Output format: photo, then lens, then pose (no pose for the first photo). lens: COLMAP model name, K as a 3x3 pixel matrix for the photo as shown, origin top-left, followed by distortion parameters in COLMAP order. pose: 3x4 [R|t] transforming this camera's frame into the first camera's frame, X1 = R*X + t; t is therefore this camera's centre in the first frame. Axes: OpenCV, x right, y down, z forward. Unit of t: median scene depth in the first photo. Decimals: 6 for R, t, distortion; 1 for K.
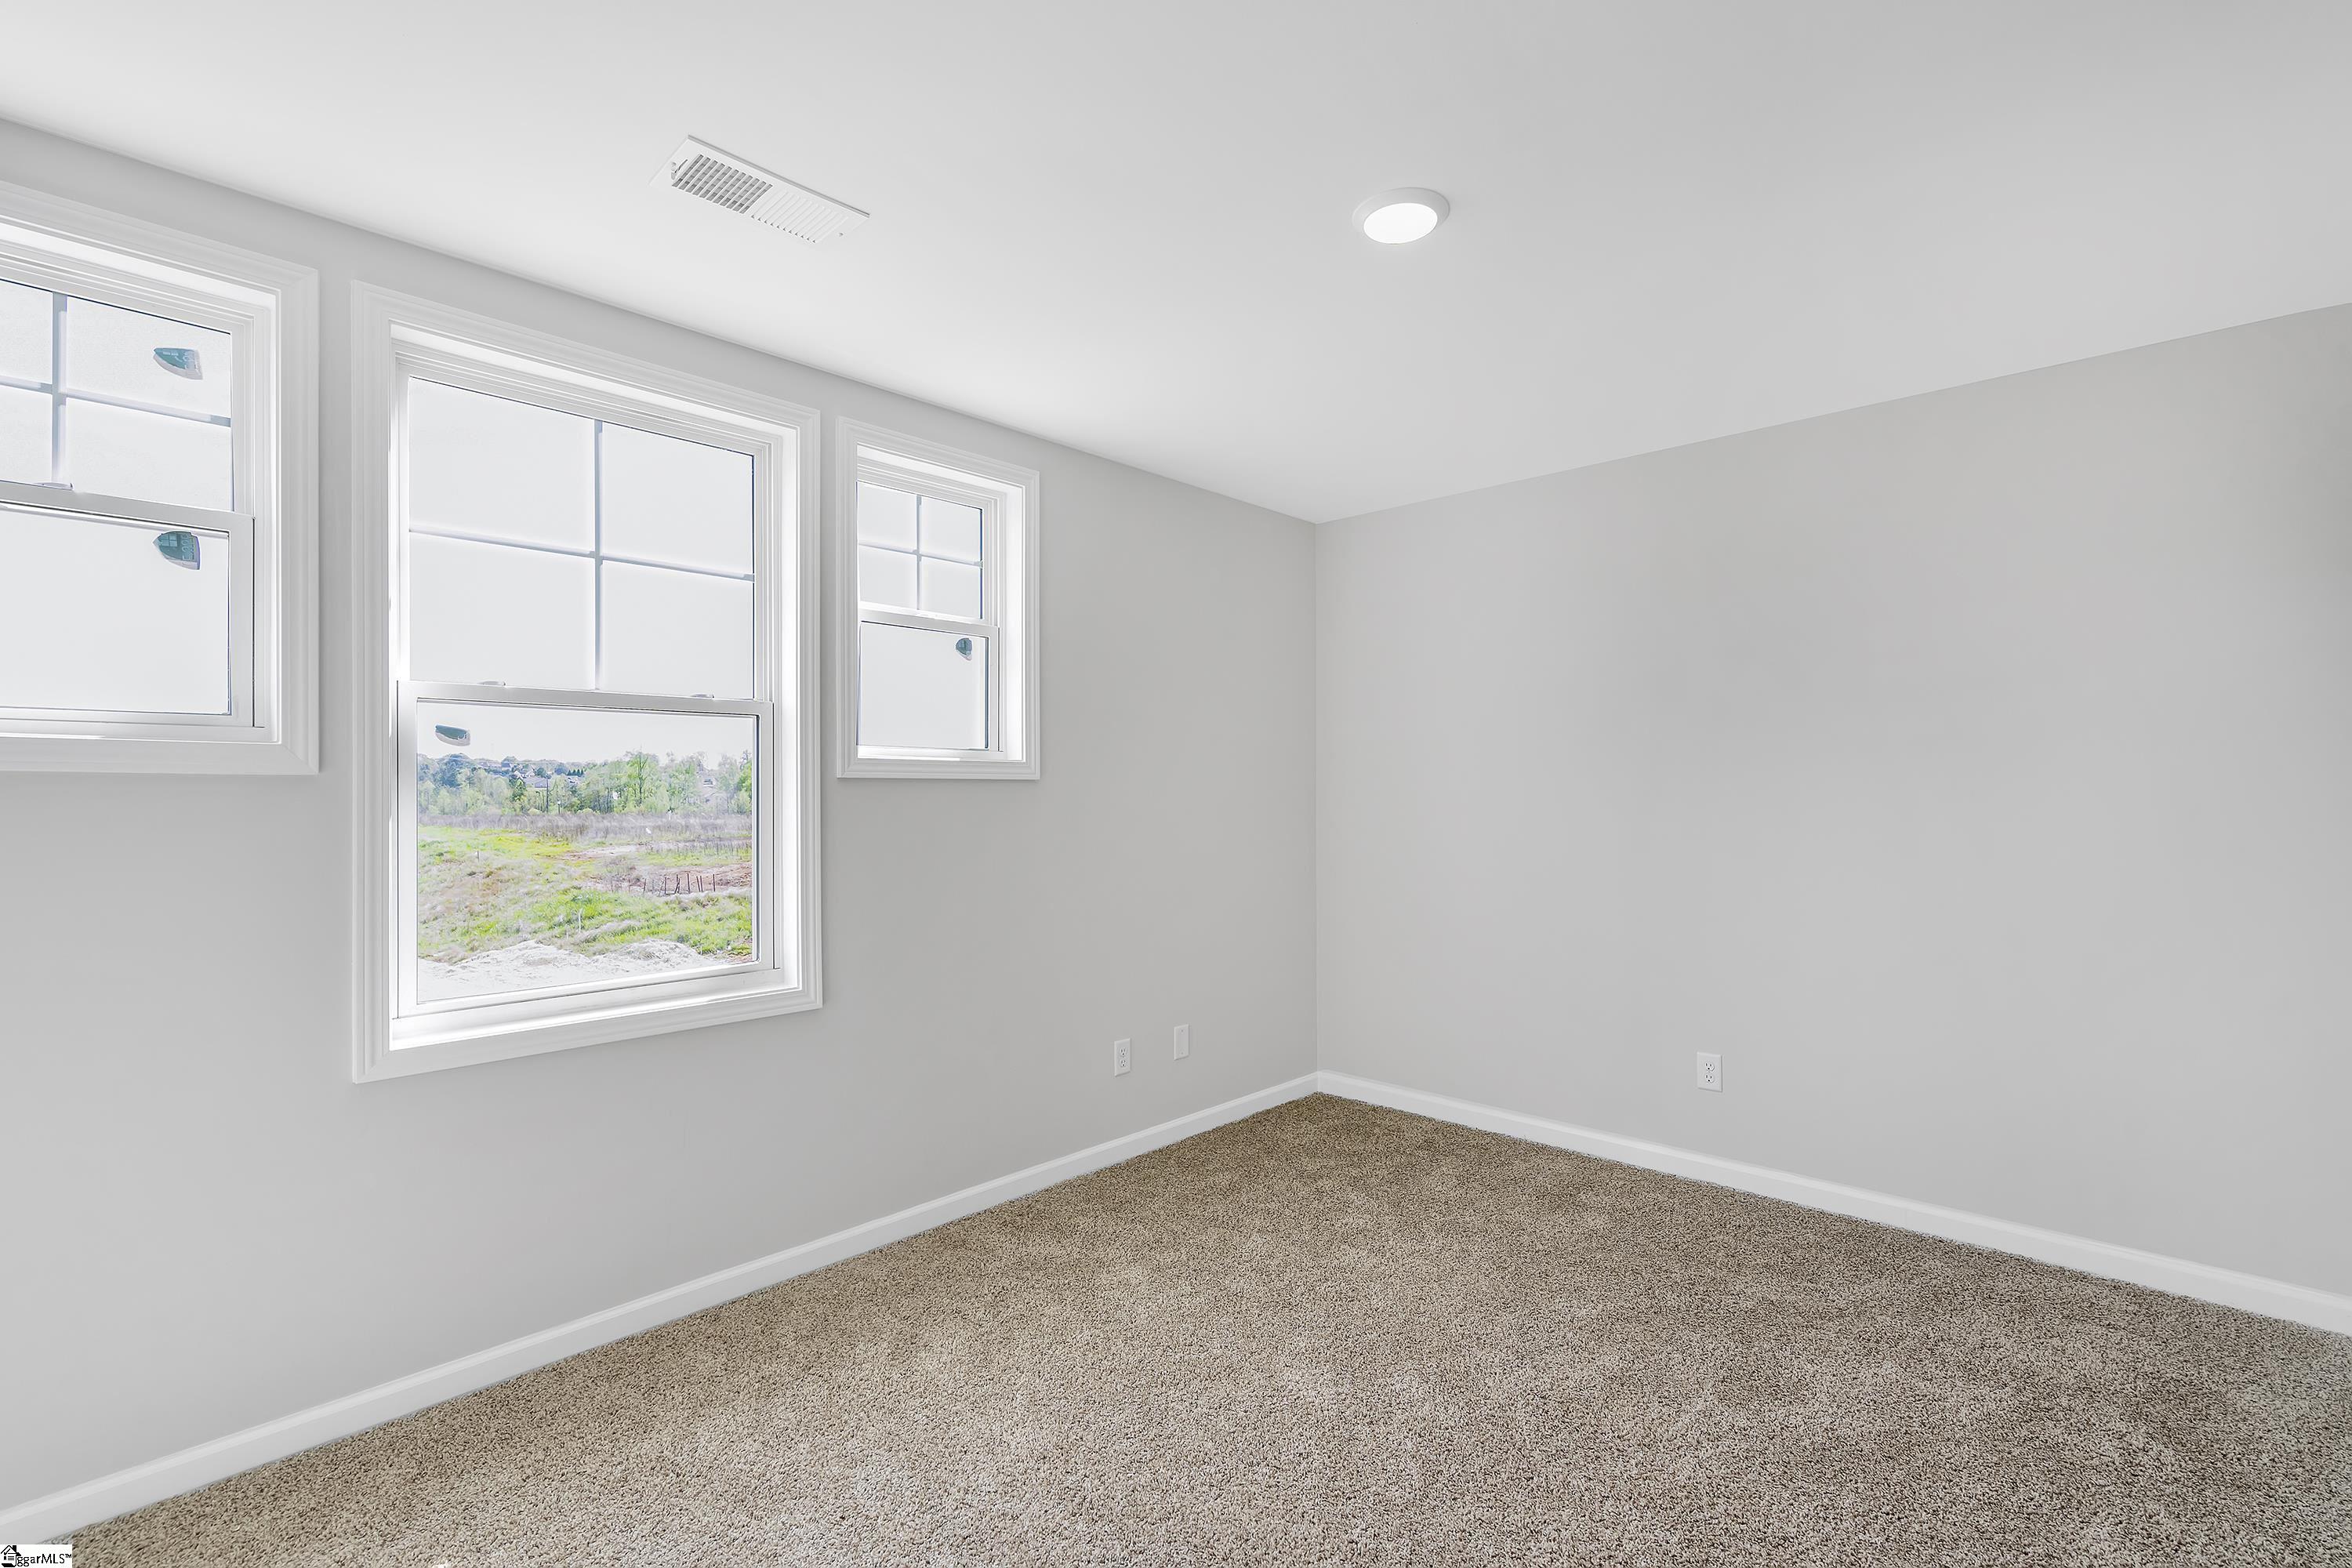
lens RADIAL K [[1055.3, 0, 1165.7], [0, 1055.3, 788.7], [0, 0, 1]] dist [-0.005932, 0.002463]
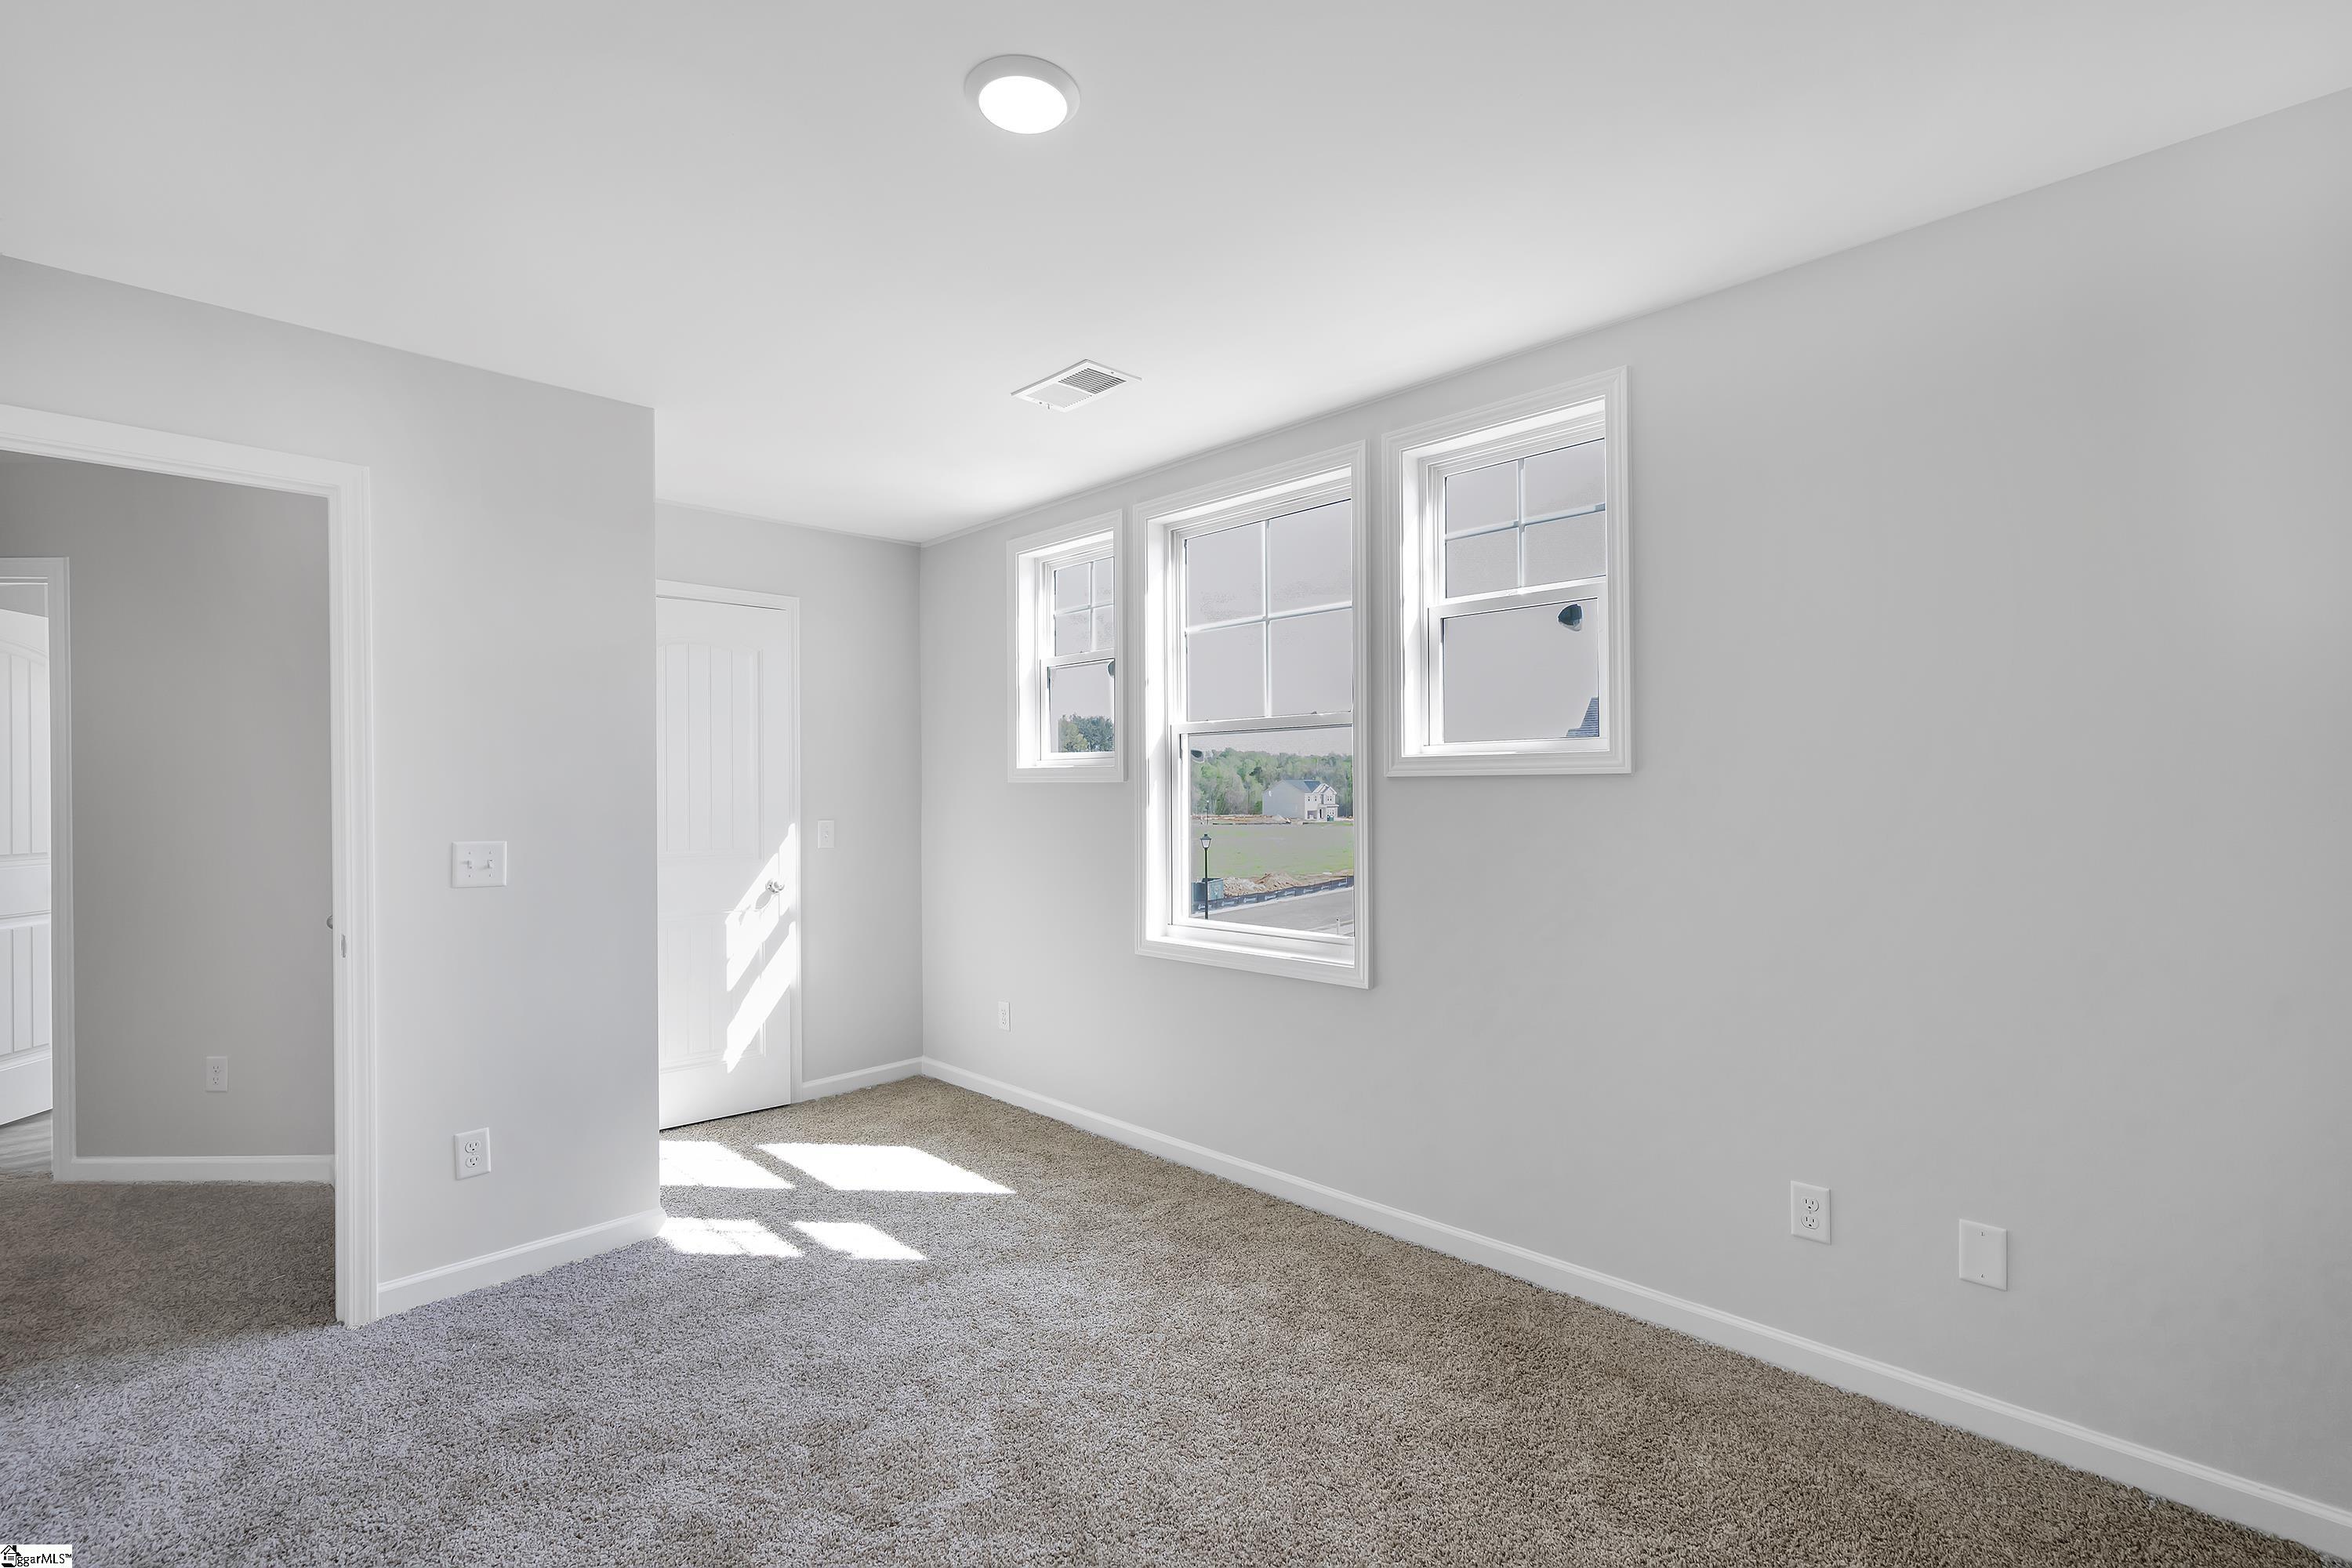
lens RADIAL K [[1055.3, 0, 1165.9], [0, 1055.3, 789.2], [0, 0, 1]] dist [-0.005932, 0.002463]
pose [[-0.028483, -0.001227, -0.999594, 0.835047], [0.007027, 0.999974, -0.001427, 0.002650], [0.999570, -0.007065, -0.028474, 0.898199]]
